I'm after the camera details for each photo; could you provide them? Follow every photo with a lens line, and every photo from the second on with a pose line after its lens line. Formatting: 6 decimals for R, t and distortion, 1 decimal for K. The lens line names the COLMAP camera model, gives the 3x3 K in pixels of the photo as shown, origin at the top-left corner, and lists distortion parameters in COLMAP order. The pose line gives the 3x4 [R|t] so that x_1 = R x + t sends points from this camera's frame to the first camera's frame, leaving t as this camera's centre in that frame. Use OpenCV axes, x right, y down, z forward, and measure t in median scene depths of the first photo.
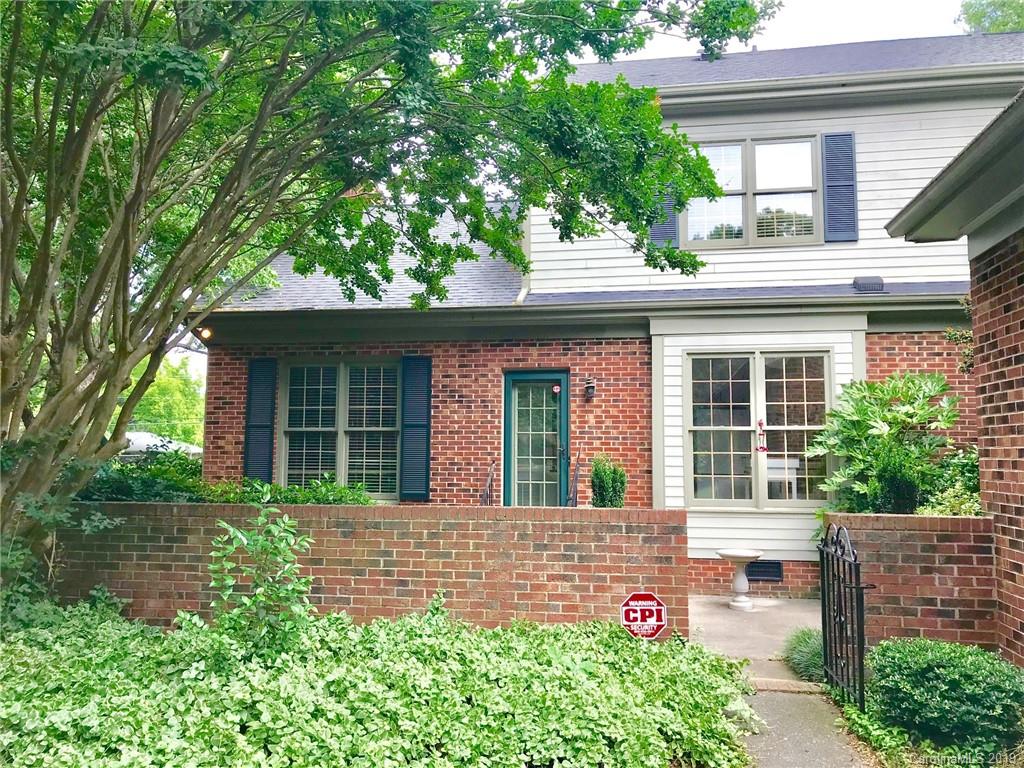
lens RADIAL K [[843.2, 0, 510.1], [0, 843.2, 379.0], [0, 0, 1]] dist [0.034367, -0.023780]
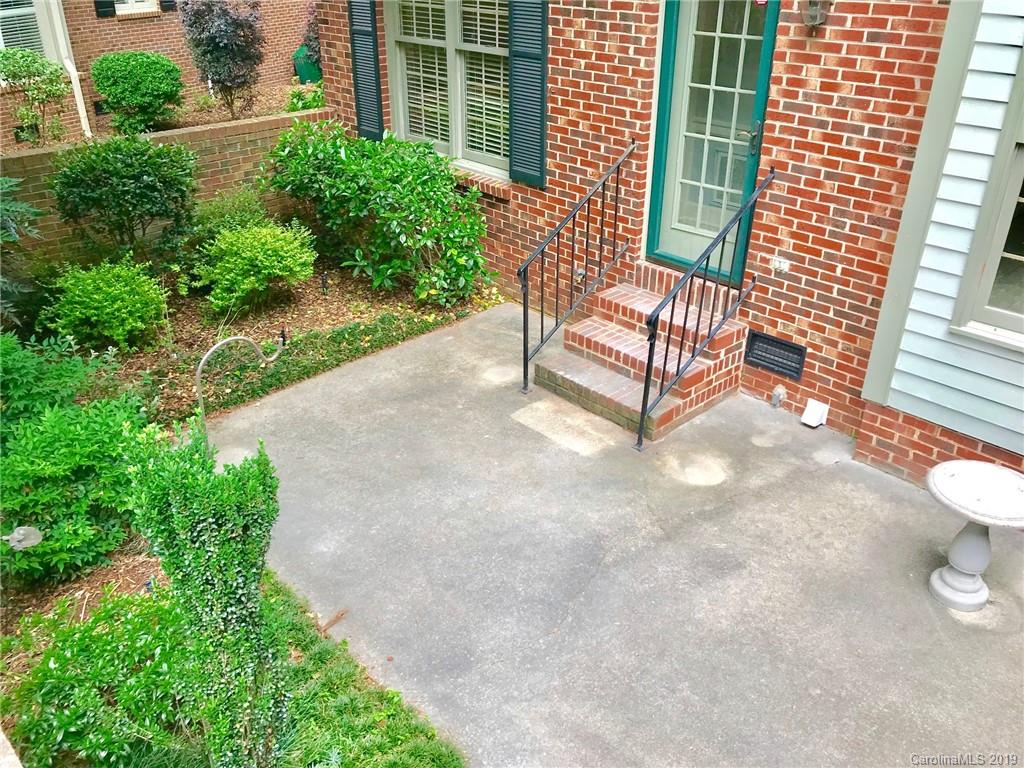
lens RADIAL K [[843.2, 0, 510.1], [0, 843.2, 376.3], [0, 0, 1]] dist [0.034367, -0.023780]
pose [[0.797951, 0.277040, -0.535278, 0.254145], [0.055045, 0.850892, 0.522448, -0.061666], [0.600203, -0.446353, 0.663721, 0.539791]]
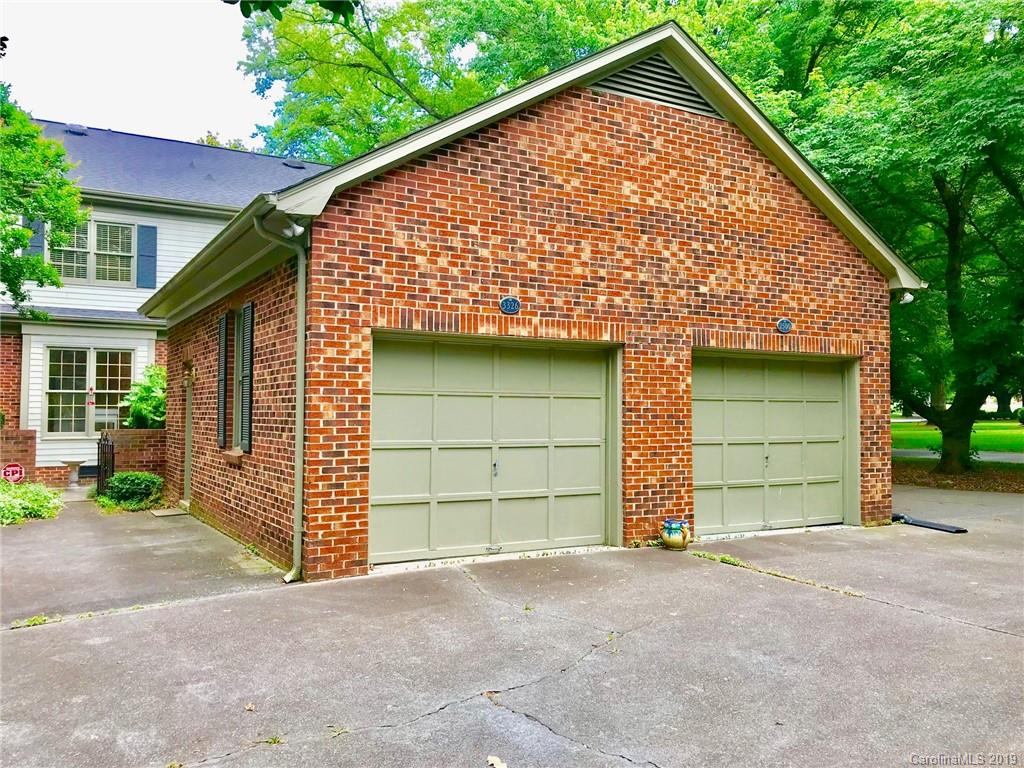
lens RADIAL K [[843.2, 0, 516.2], [0, 843.2, 374.2], [0, 0, 1]] dist [0.034367, -0.023780]
pose [[0.768860, 0.023690, 0.638979, -0.146901], [-0.054548, 0.998101, 0.028632, -0.072578], [-0.637087, -0.056869, 0.768692, -0.872654]]
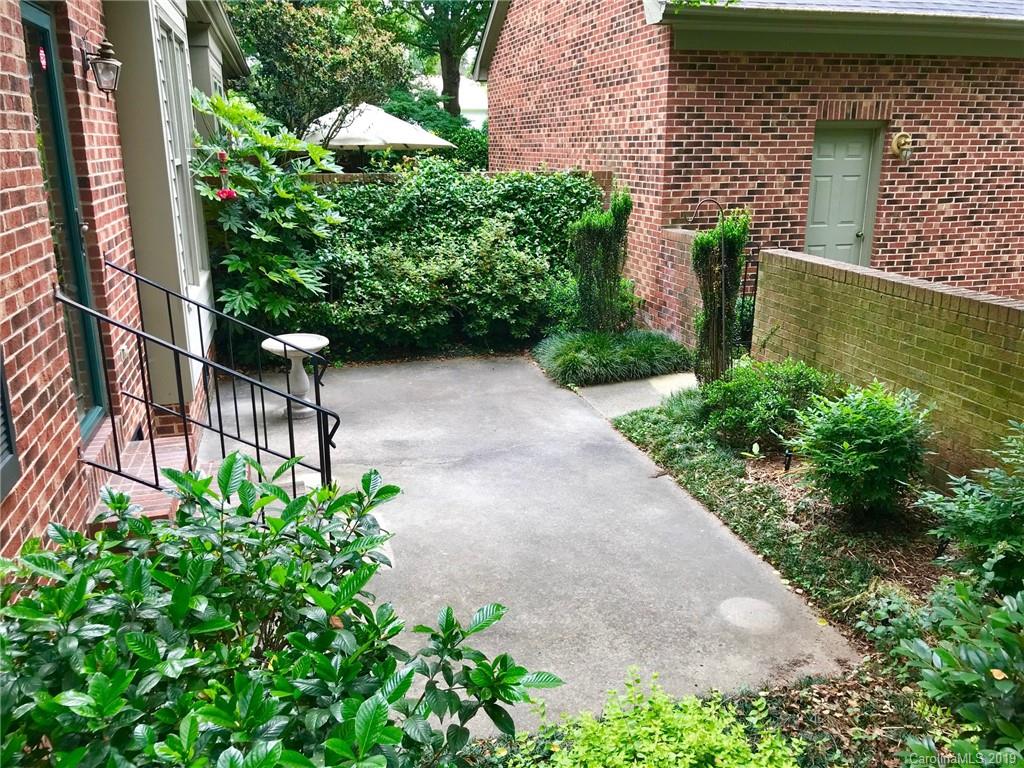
lens RADIAL K [[843.2, 0, 511.7], [0, 843.2, 388.2], [0, 0, 1]] dist [0.034367, -0.023780]
pose [[-0.426811, -0.258234, 0.866688, -0.390914], [-0.079702, 0.965376, 0.248389, 0.042608], [-0.900822, 0.036938, -0.432615, 1.009468]]
